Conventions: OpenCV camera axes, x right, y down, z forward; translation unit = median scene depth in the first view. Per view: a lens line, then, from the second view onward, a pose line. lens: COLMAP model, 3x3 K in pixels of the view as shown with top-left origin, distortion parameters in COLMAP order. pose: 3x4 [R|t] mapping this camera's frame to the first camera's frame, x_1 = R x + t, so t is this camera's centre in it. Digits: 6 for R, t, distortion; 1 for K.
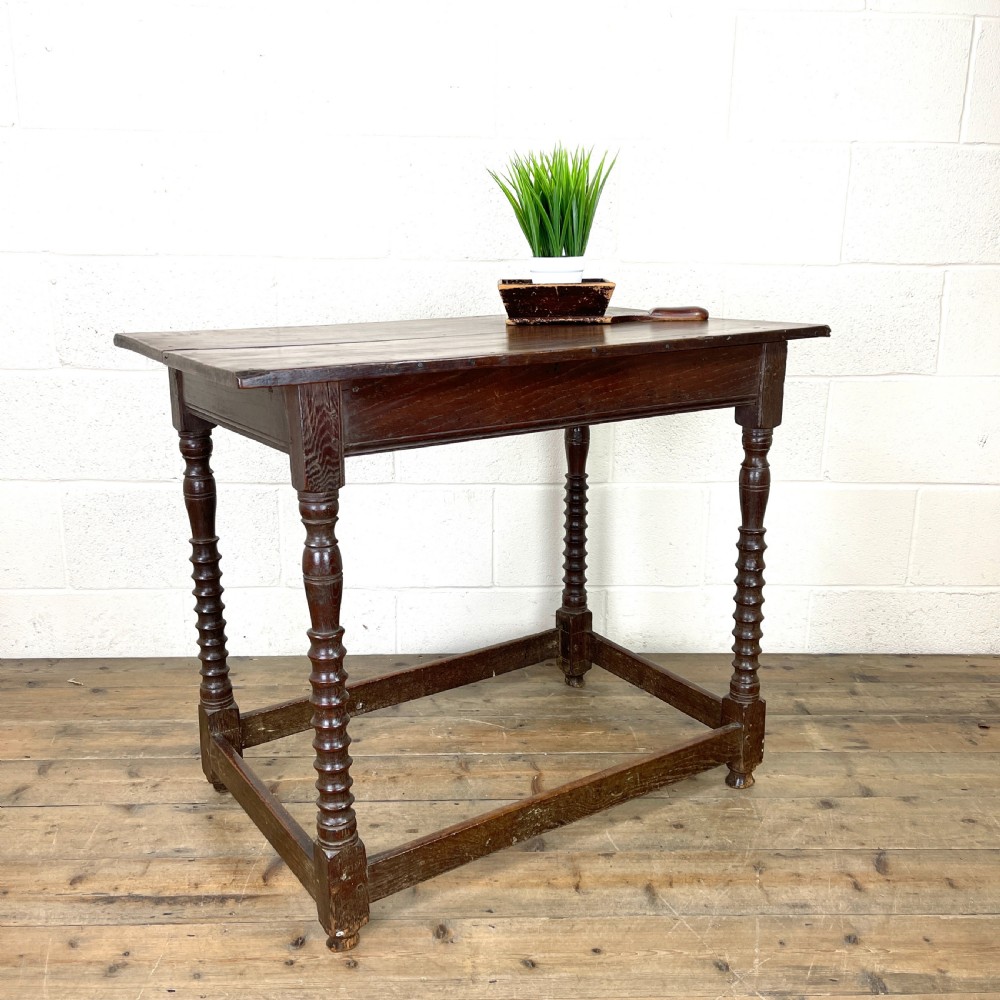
lens RADIAL K [[1012.6, 0, 505.6], [0, 1012.6, 501.5], [0, 0, 1]] dist [0.026472, 0.000000]
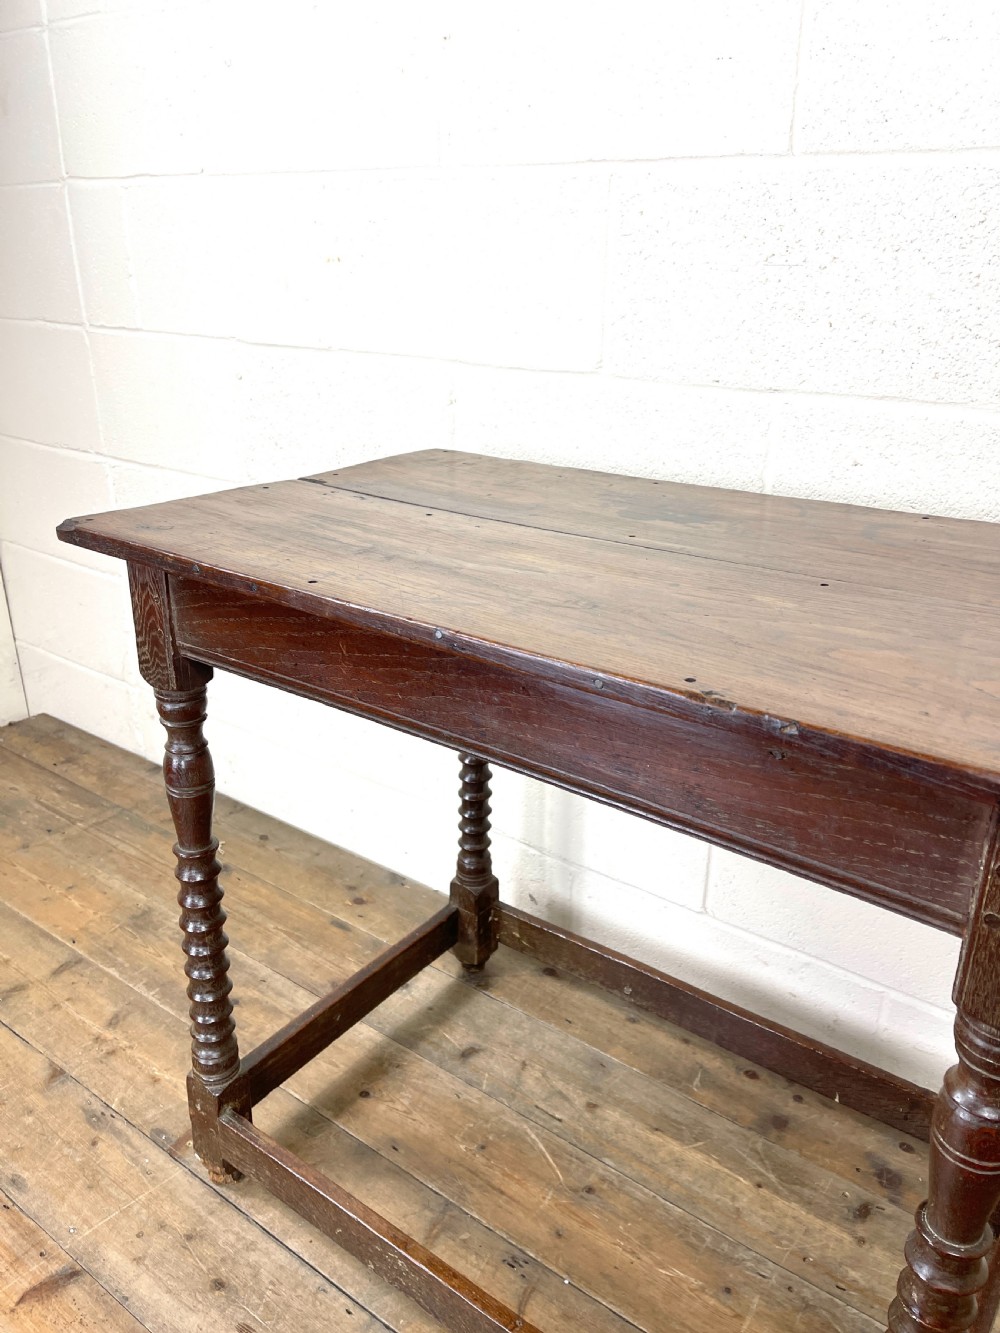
lens RADIAL K [[1007.8, 0, 511.5], [0, 1007.8, 673.1], [0, 0, 1]] dist [0.071493, -0.100240]
pose [[0.786277, 0.238153, -0.570134, 0.275324], [-0.162651, 0.969967, 0.180856, -0.195892], [0.596082, -0.049470, 0.801398, 0.552153]]
